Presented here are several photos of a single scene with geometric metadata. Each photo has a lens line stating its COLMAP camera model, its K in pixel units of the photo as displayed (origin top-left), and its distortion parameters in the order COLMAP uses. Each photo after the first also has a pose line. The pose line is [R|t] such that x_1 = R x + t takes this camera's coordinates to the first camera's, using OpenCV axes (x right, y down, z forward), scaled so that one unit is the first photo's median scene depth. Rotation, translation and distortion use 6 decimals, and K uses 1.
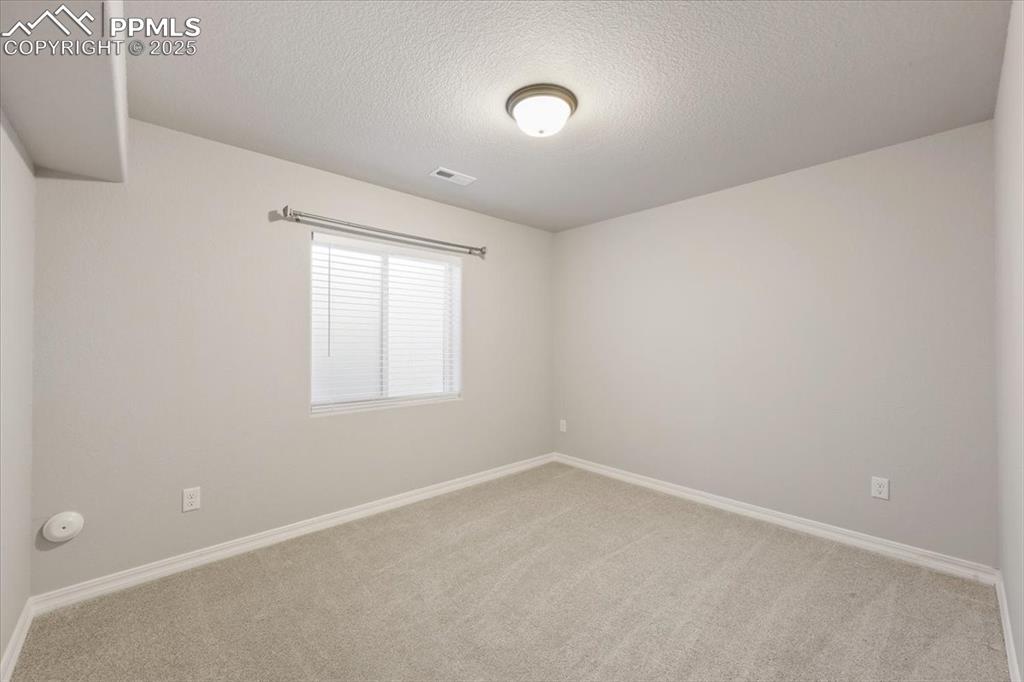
lens RADIAL K [[411.3, 0, 512.0], [0, 411.3, 341.0], [0, 0, 1]] dist [-0.000474, 0.000092]
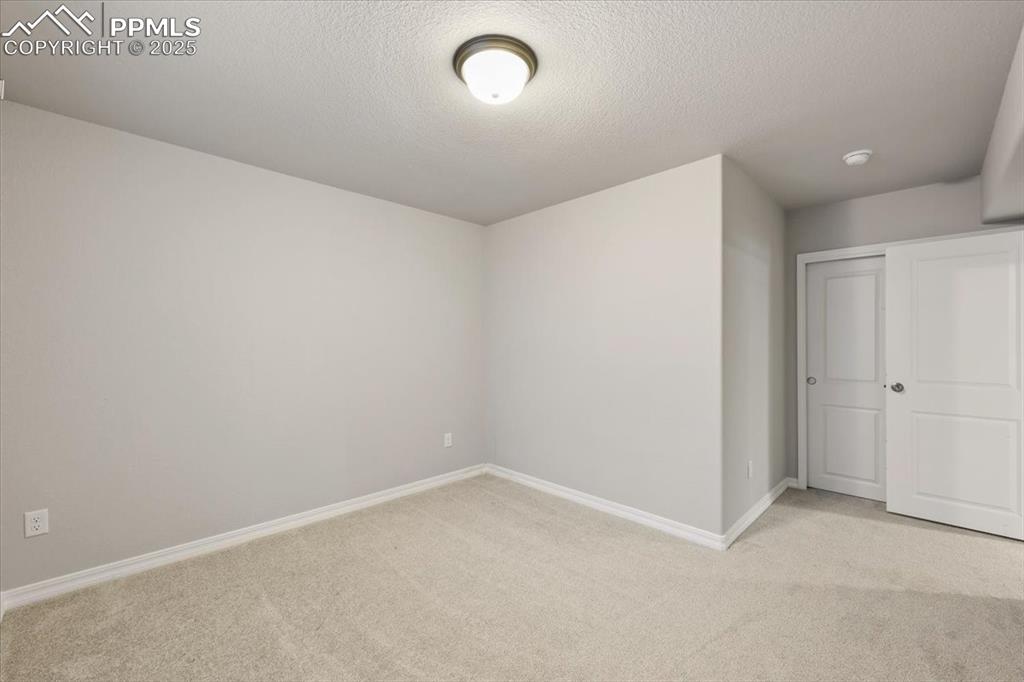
lens RADIAL K [[411.3, 0, 512.0], [0, 411.3, 341.0], [0, 0, 1]] dist [-0.000474, 0.000092]
pose [[-0.028761, 0.004461, 0.999576, -0.779099], [0.000432, 0.999990, -0.004450, -0.012049], [-0.999586, 0.000304, -0.028762, 0.954133]]
